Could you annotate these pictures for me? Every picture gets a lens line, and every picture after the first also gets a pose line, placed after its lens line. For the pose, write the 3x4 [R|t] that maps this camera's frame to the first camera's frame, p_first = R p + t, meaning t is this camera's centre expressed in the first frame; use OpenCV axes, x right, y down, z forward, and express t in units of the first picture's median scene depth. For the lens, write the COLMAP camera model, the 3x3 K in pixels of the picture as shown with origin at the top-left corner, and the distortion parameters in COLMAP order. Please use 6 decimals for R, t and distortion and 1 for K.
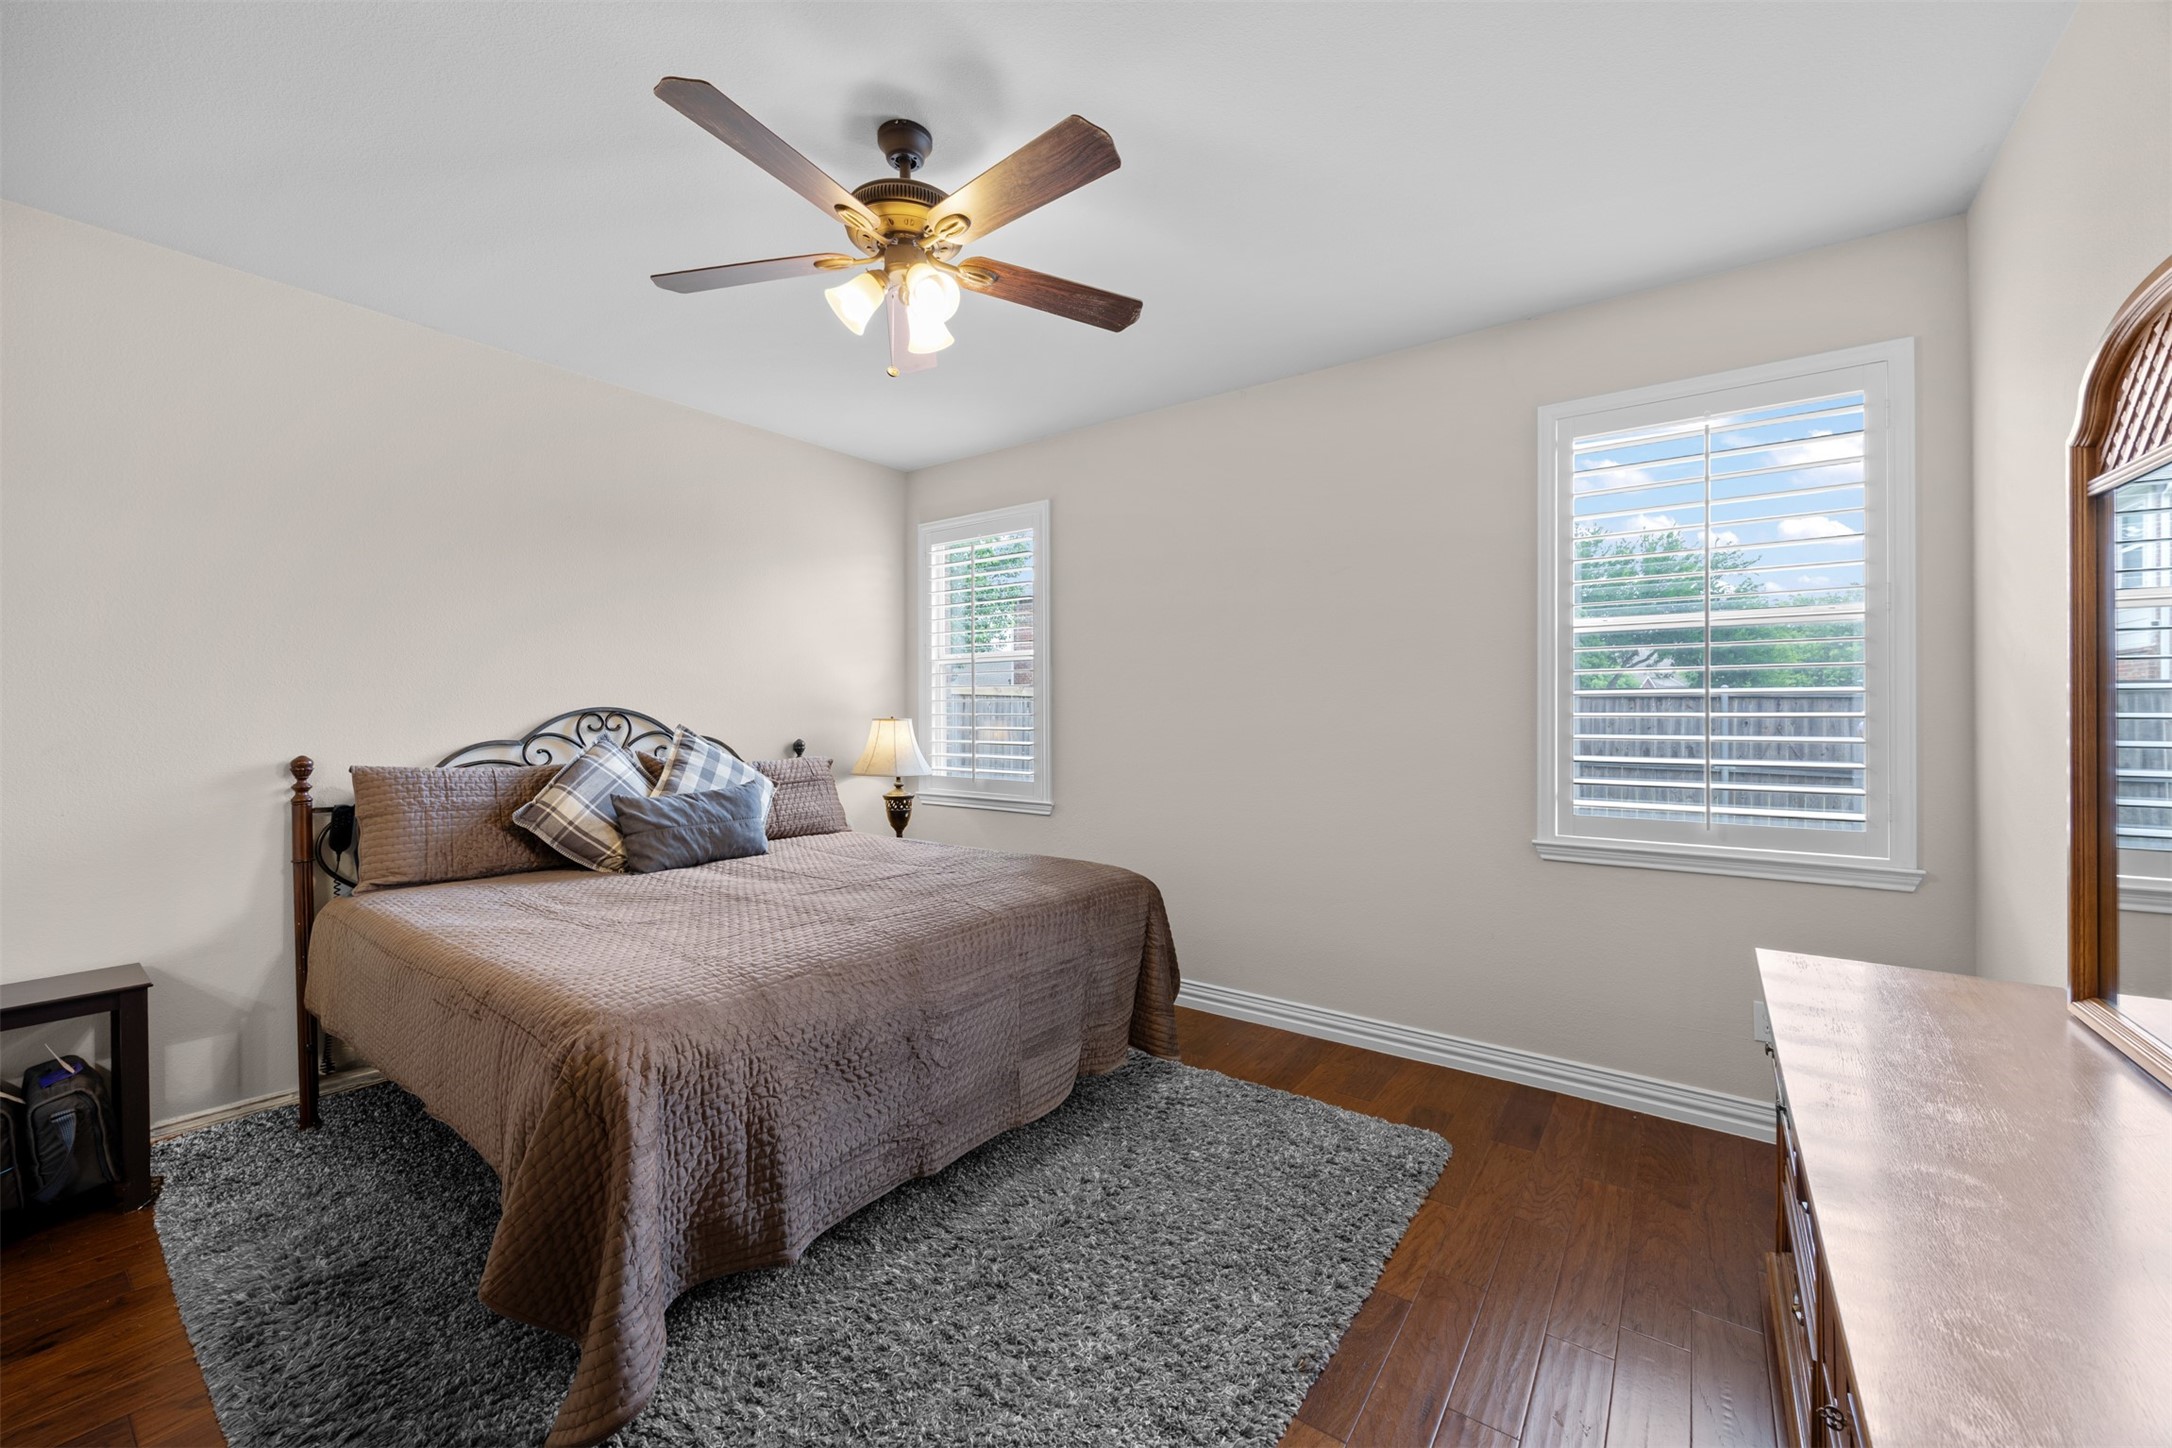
lens RADIAL K [[836.4, 0, 1086.0], [0, 836.4, 724.0], [0, 0, 1]] dist [-0.000514, 0.000049]
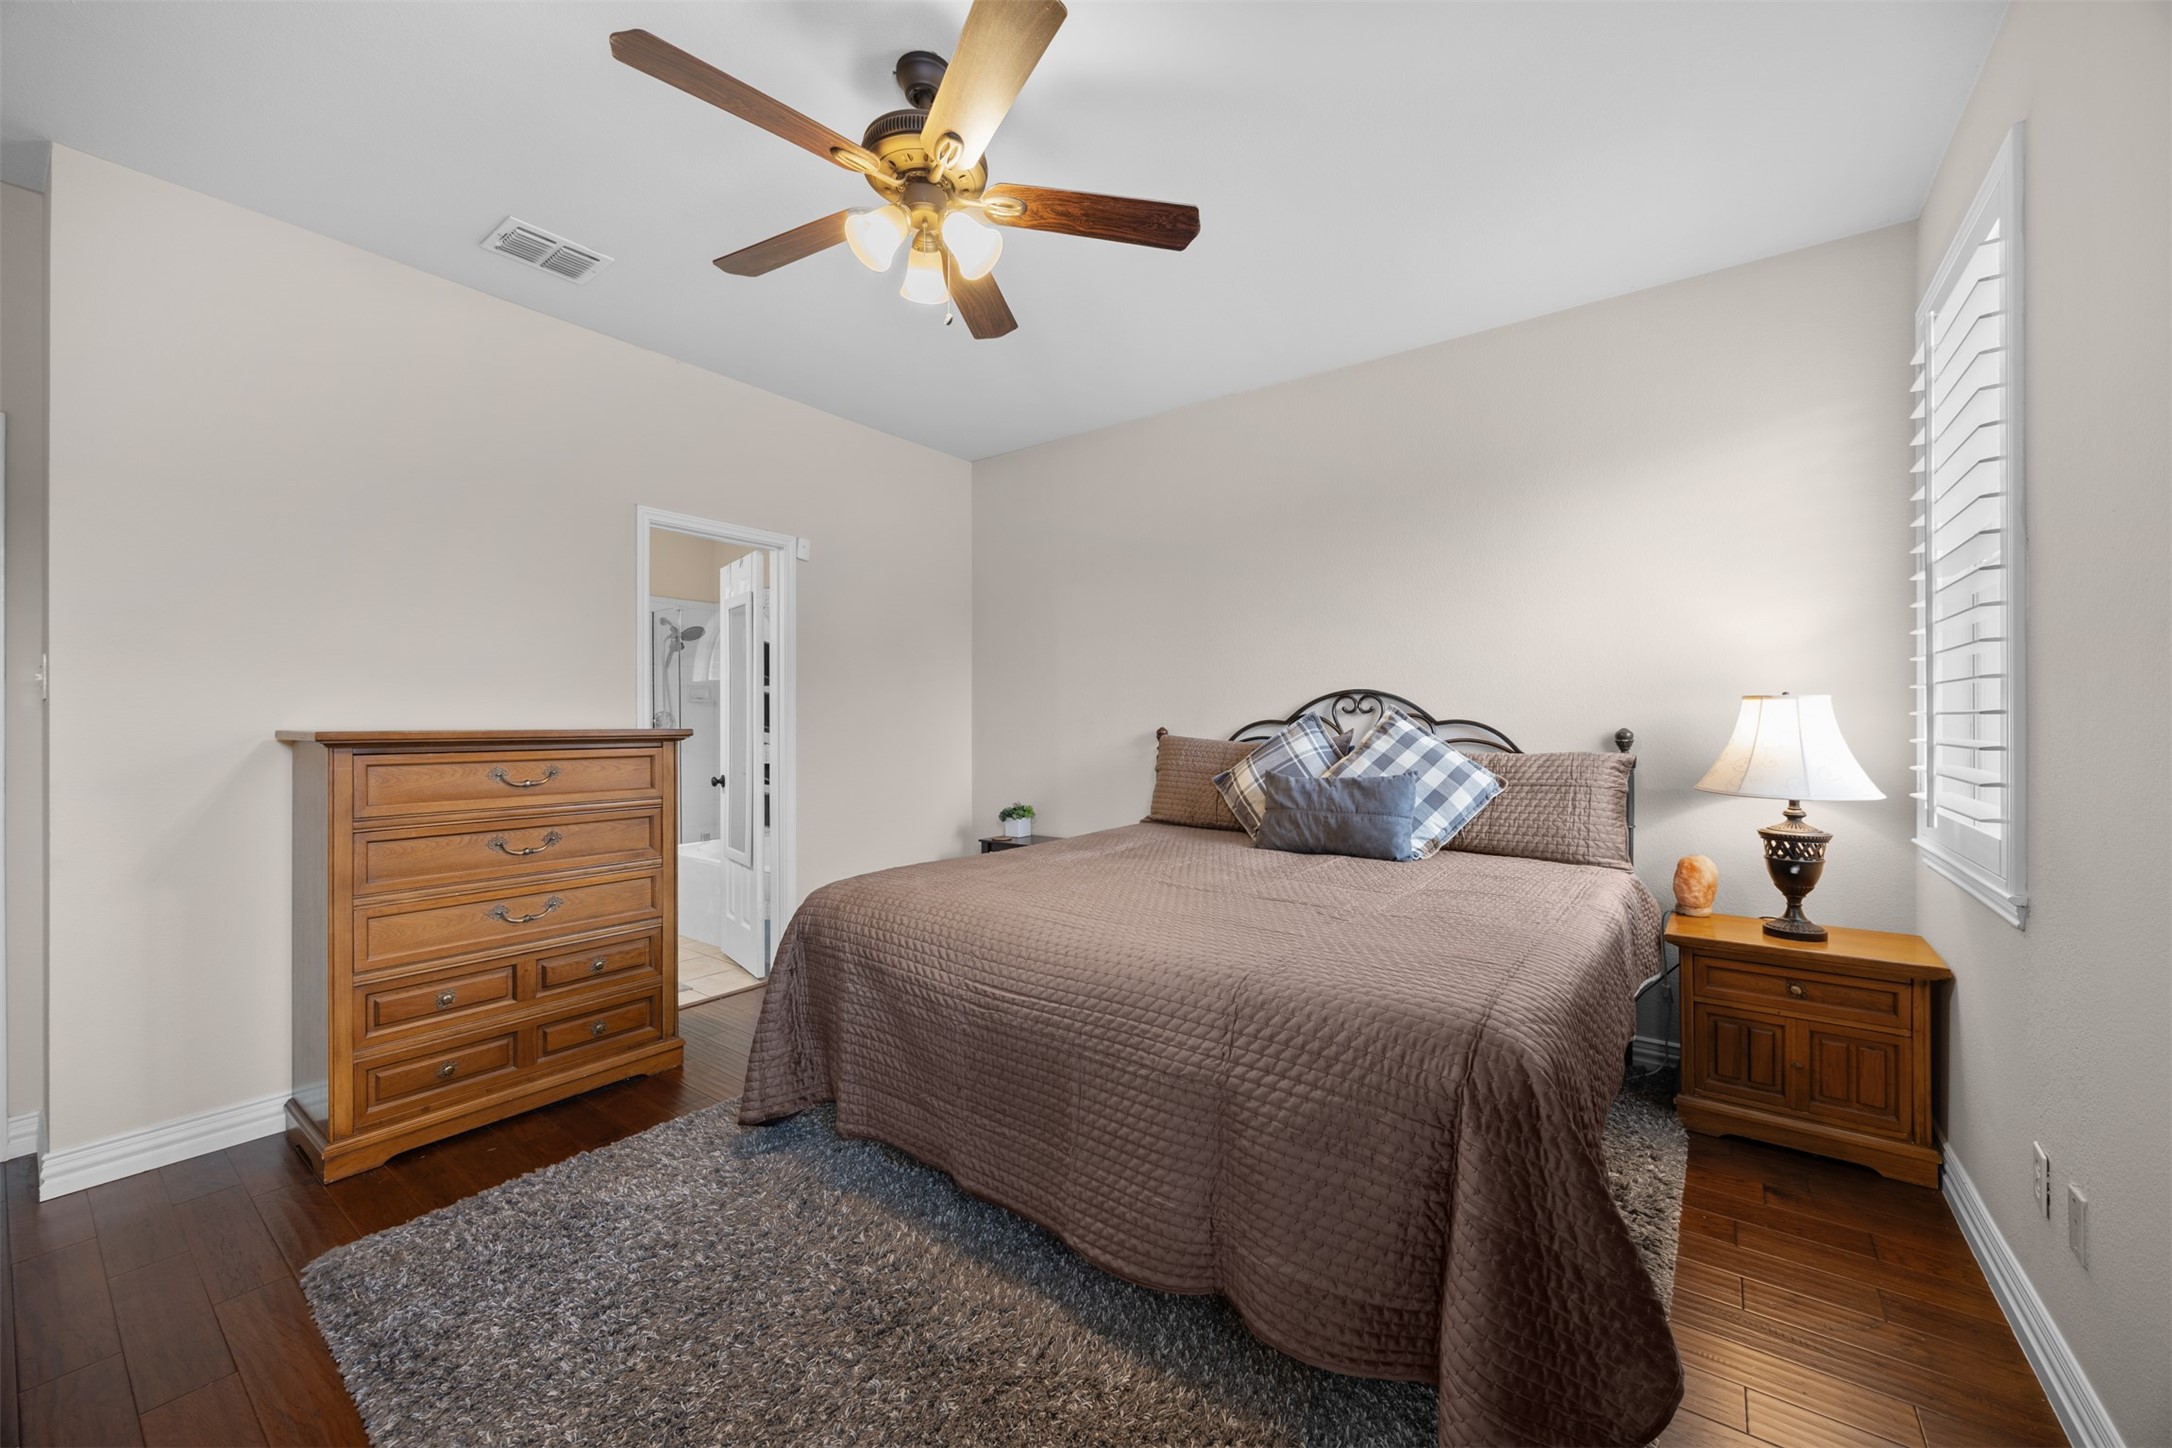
lens RADIAL K [[836.4, 0, 1086.0], [0, 836.4, 724.0], [0, 0, 1]] dist [-0.000514, 0.000049]
pose [[-0.016132, 0.010014, -0.999820, 0.442194], [-0.008679, 0.999911, 0.010155, 0.014452], [0.999832, 0.008842, -0.016044, 0.700187]]
